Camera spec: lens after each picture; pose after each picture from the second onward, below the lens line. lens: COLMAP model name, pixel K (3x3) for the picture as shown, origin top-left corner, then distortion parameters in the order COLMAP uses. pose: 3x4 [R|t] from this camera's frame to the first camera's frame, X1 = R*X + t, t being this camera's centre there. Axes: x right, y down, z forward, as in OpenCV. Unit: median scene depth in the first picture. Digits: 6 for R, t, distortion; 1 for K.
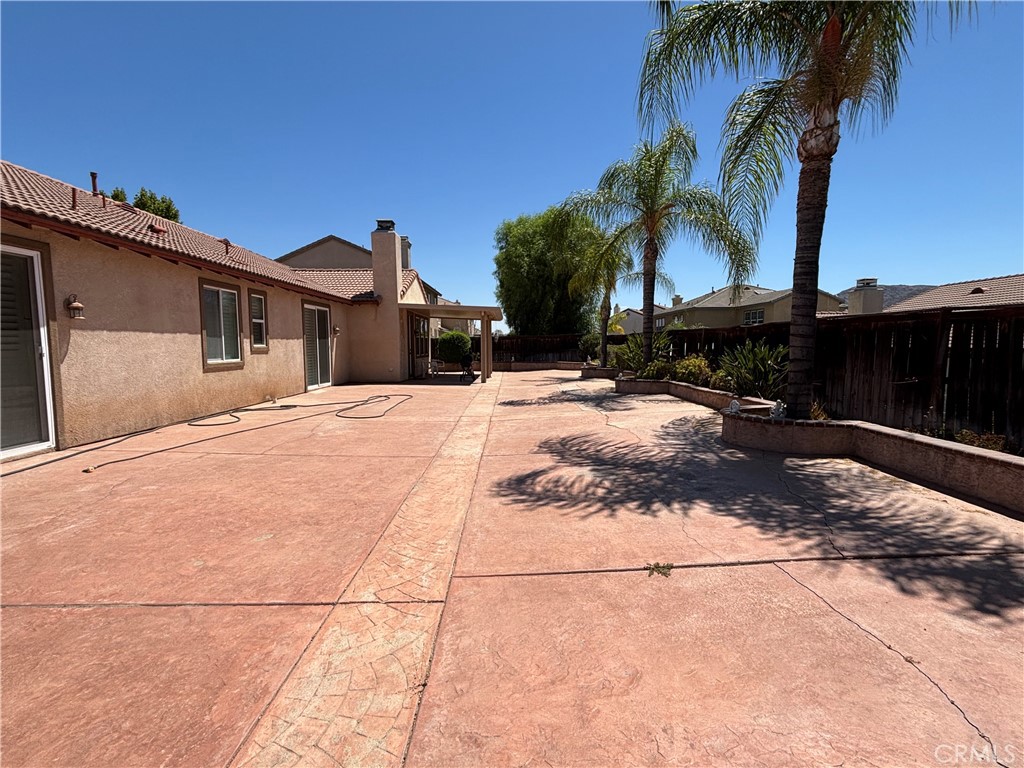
lens RADIAL K [[482.0, 0, 512.0], [0, 482.0, 384.0], [0, 0, 1]] dist [0.019314, -0.000706]
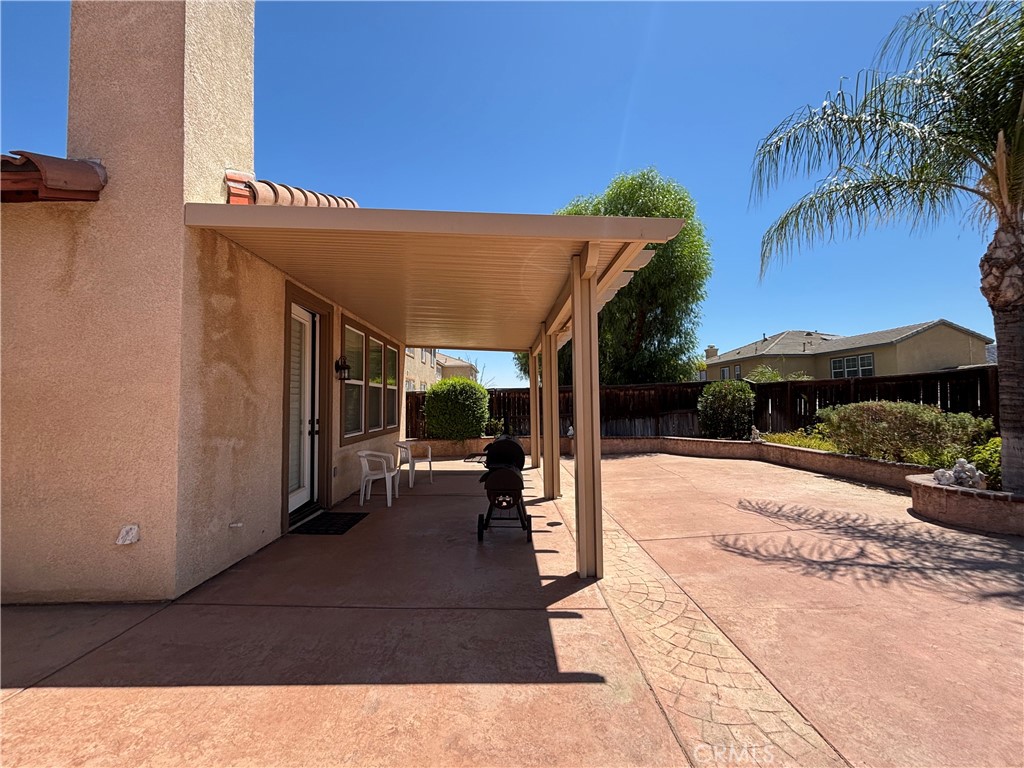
lens RADIAL K [[415.8, 0, 512.0], [0, 415.8, 384.0], [0, 0, 1]] dist [0.001878, 0.000514]
pose [[0.999871, -0.008350, 0.013707, -0.075213], [0.010050, 0.991585, -0.129070, -0.050760], [-0.012514, 0.129191, 0.991541, 0.624542]]
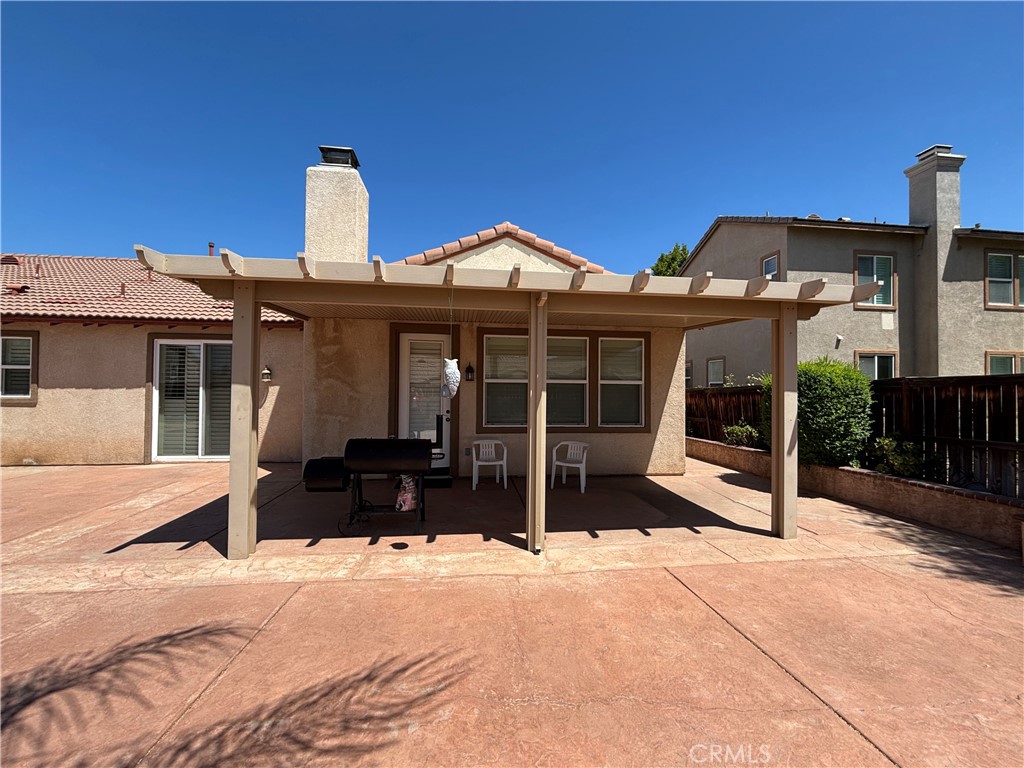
lens RADIAL K [[415.8, 0, 512.0], [0, 415.8, 384.0], [0, 0, 1]] dist [0.001878, 0.000514]
pose [[0.118670, -0.008184, -0.992900, 0.149133], [-0.090785, 0.995688, -0.019058, -0.081683], [0.988775, 0.092402, 0.117416, 0.874474]]
